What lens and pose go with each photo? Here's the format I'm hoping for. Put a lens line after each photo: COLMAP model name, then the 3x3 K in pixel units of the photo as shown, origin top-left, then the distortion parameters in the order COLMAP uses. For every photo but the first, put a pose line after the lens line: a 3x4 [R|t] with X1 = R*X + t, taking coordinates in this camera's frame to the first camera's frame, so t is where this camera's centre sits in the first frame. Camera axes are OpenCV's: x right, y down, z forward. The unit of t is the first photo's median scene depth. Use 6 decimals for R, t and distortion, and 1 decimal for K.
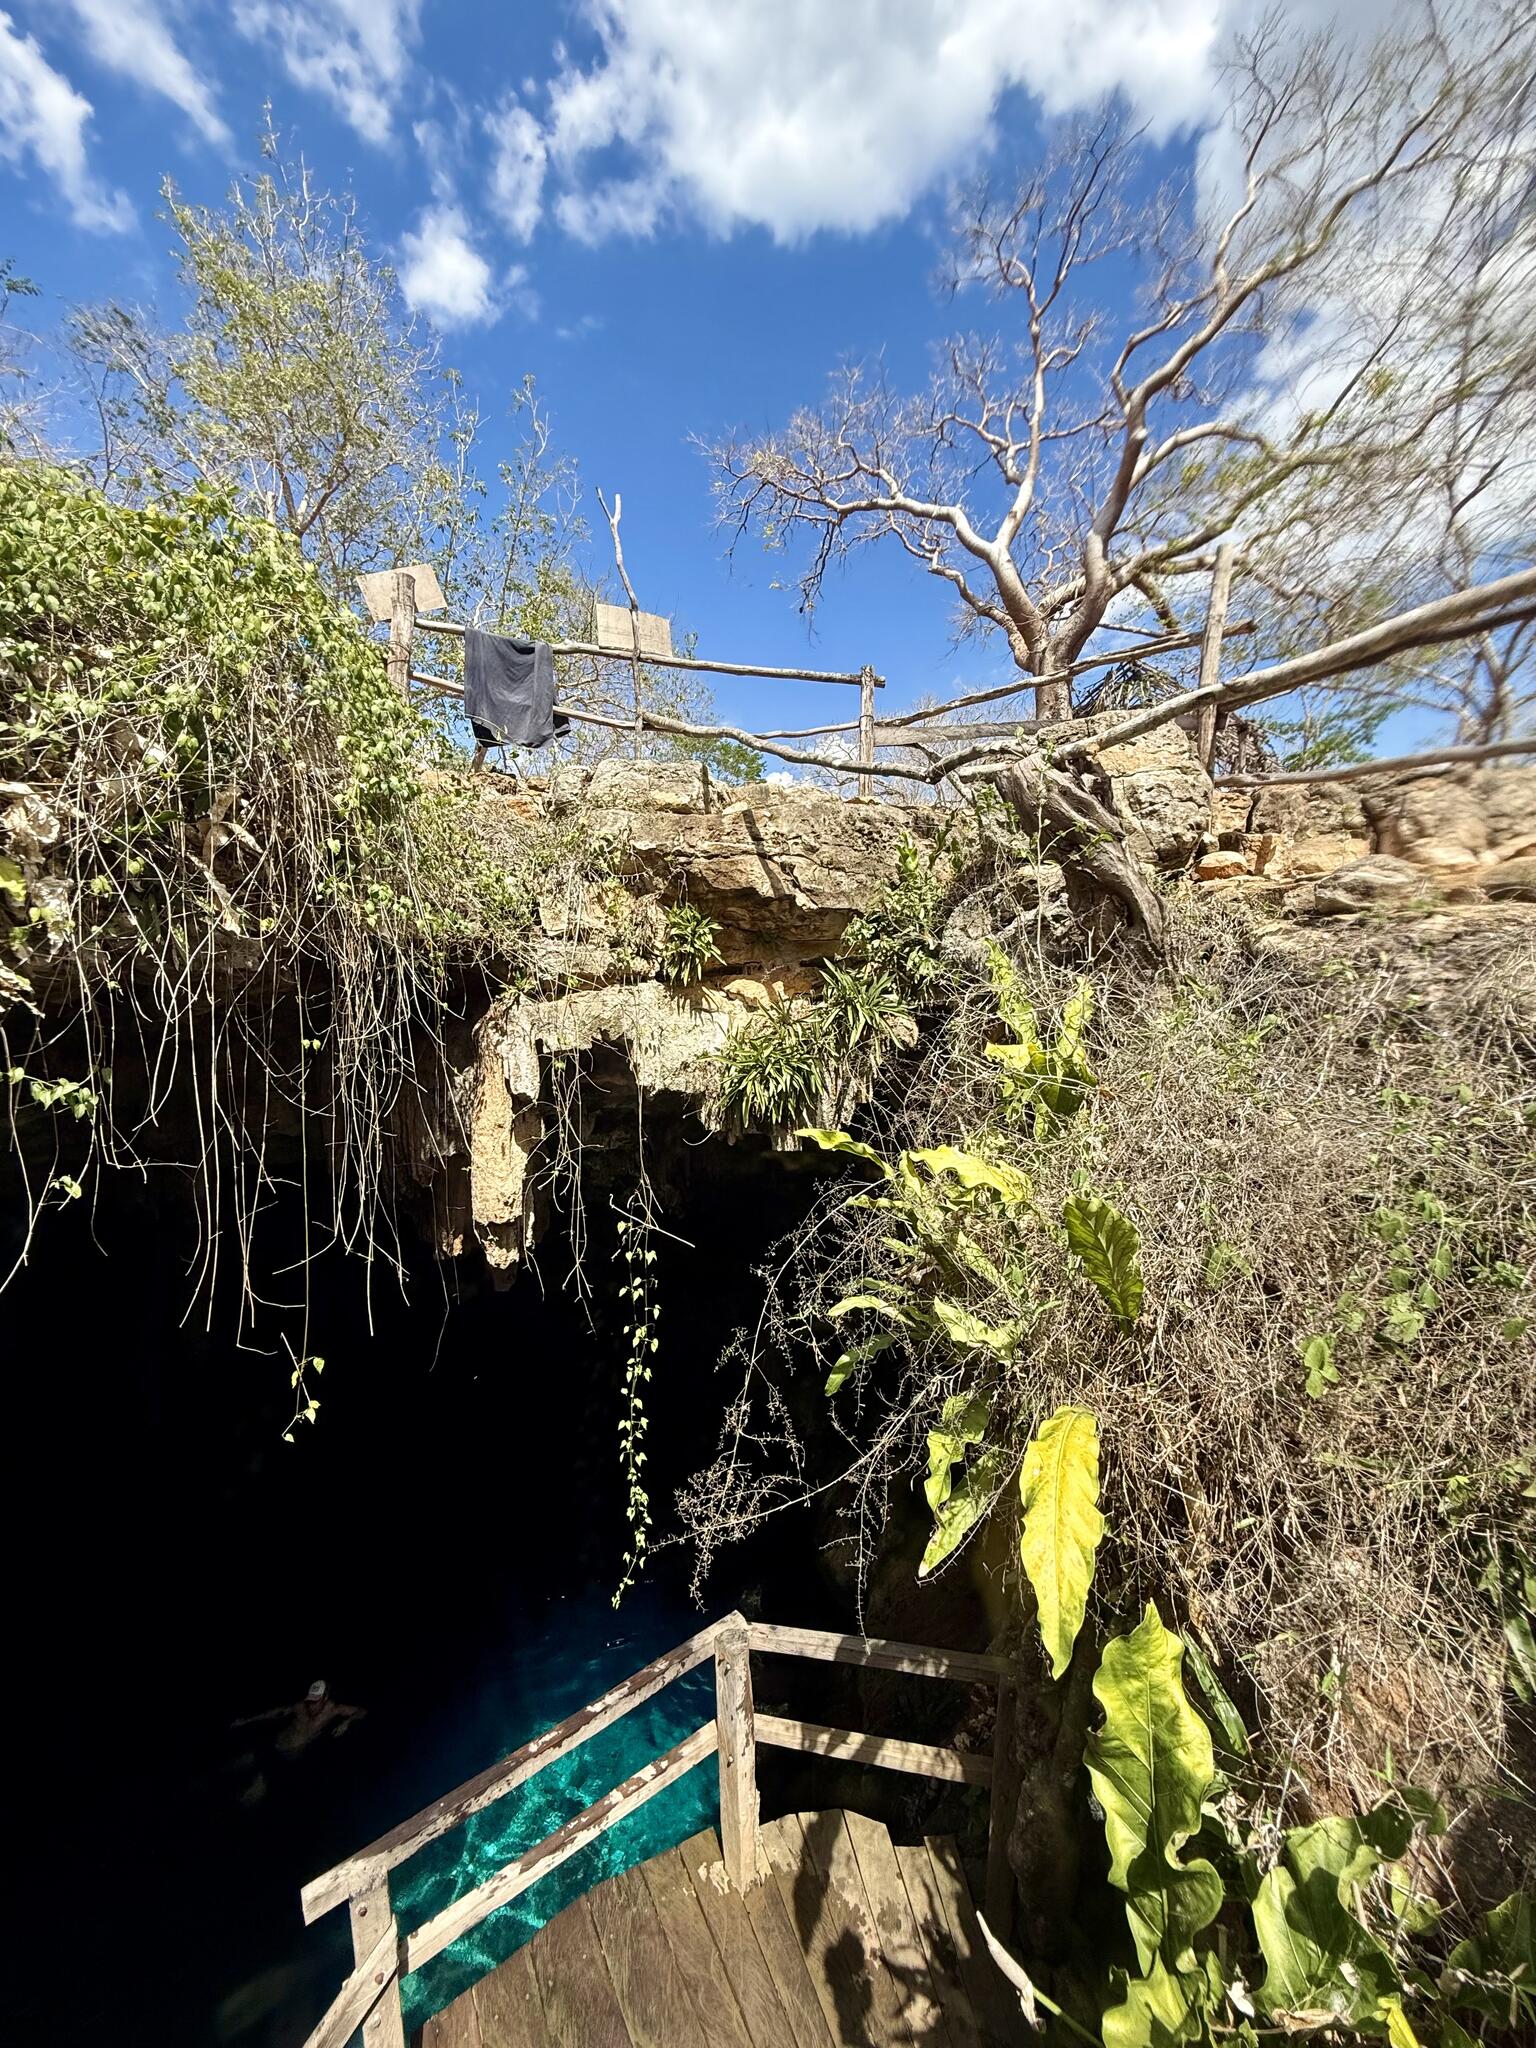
lens RADIAL K [[814.5, 0, 774.4], [0, 814.5, 1025.9], [0, 0, 1]] dist [-0.000888, -0.000181]
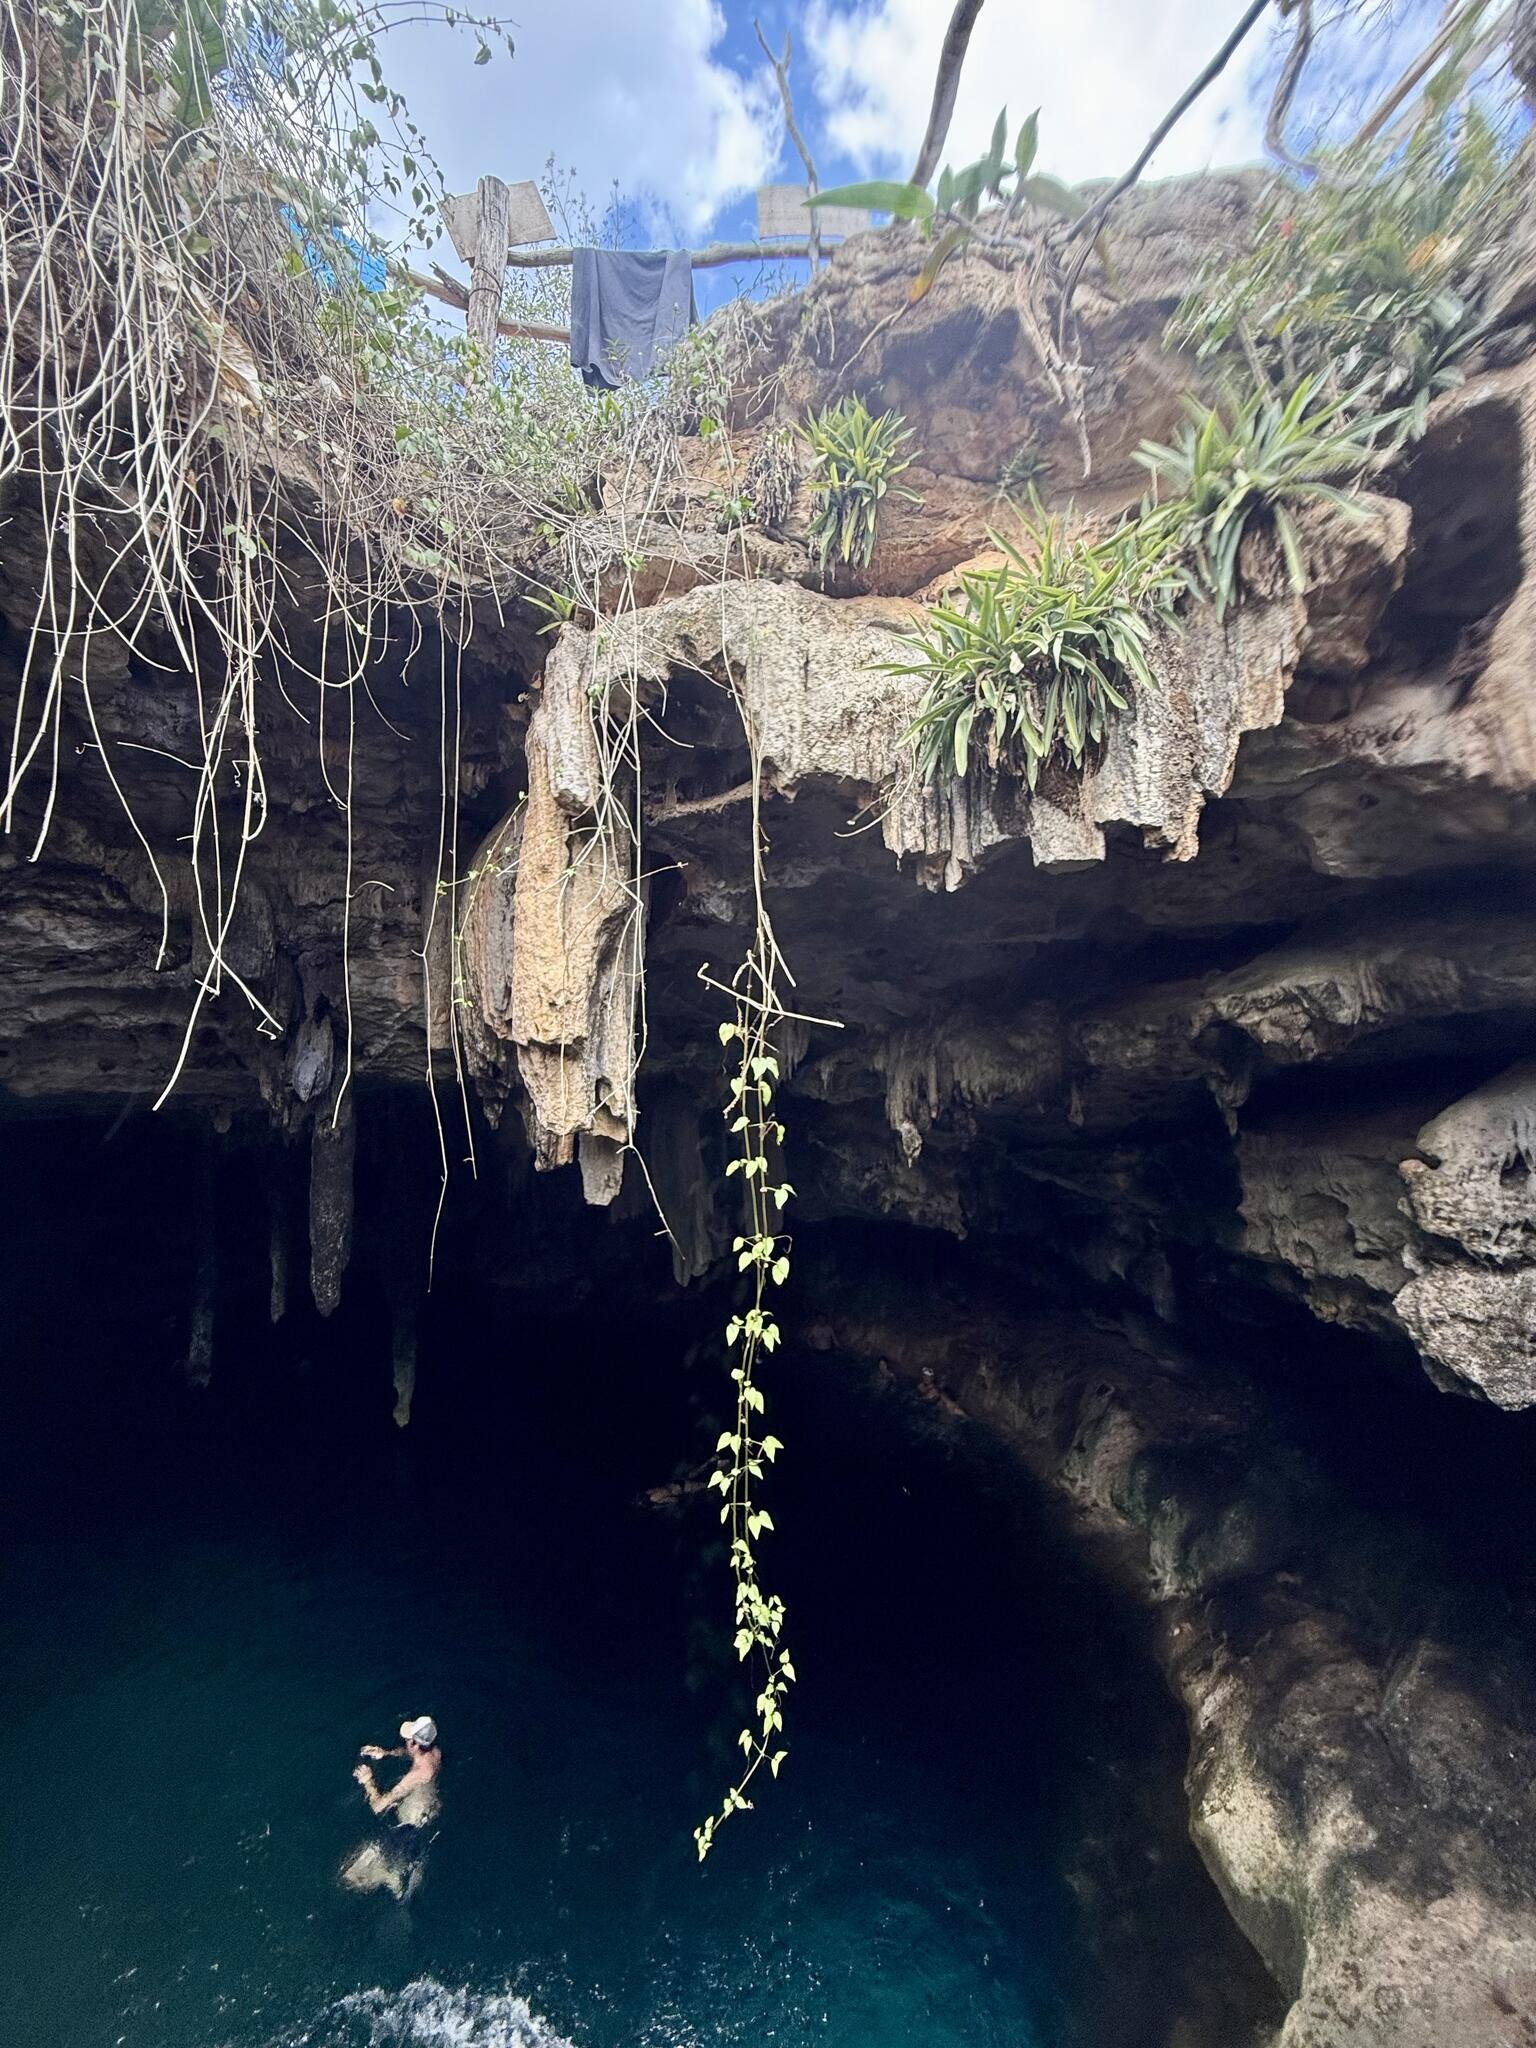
lens RADIAL K [[814.5, 0, 762.4], [0, 814.5, 1019.9], [0, 0, 1]] dist [-0.000888, -0.000181]
pose [[0.923240, -0.034609, -0.382661, 0.029021], [-0.013998, 0.992244, -0.123513, 0.300058], [0.383968, 0.119388, 0.915595, 0.533559]]
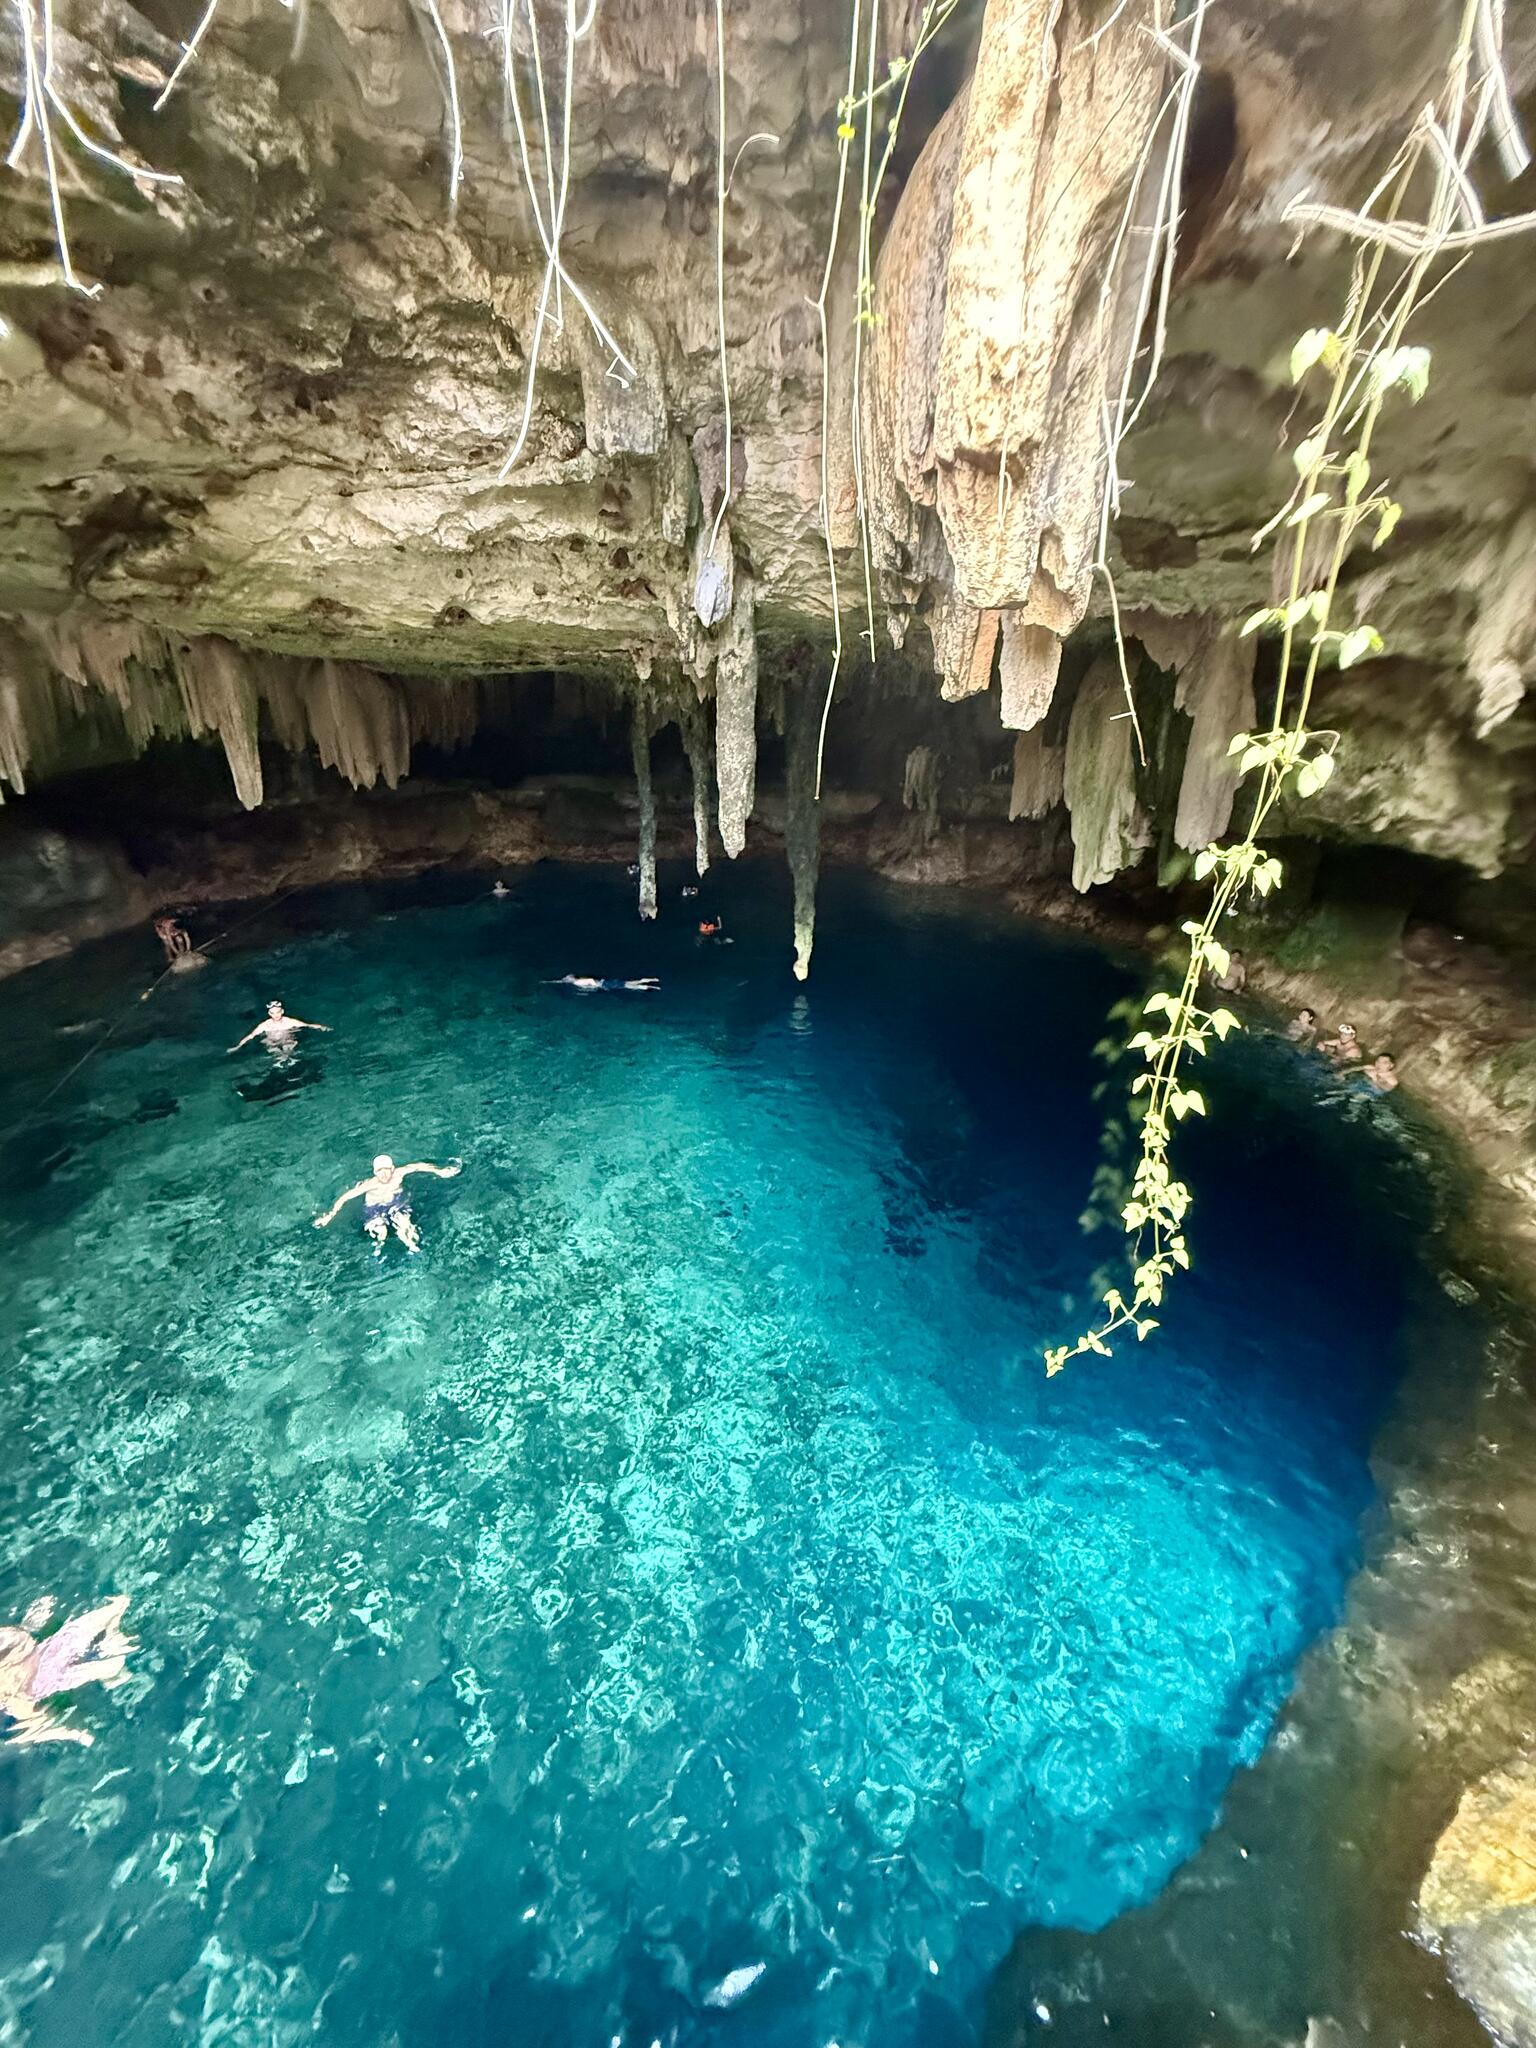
lens RADIAL K [[814.5, 0, 763.1], [0, 814.5, 1013.2], [0, 0, 1]] dist [-0.000888, -0.000181]
pose [[0.649470, 0.301170, -0.698201, -0.041142], [-0.064580, 0.936748, 0.343994, 0.376737], [0.757639, -0.178324, 0.627840, 0.624646]]
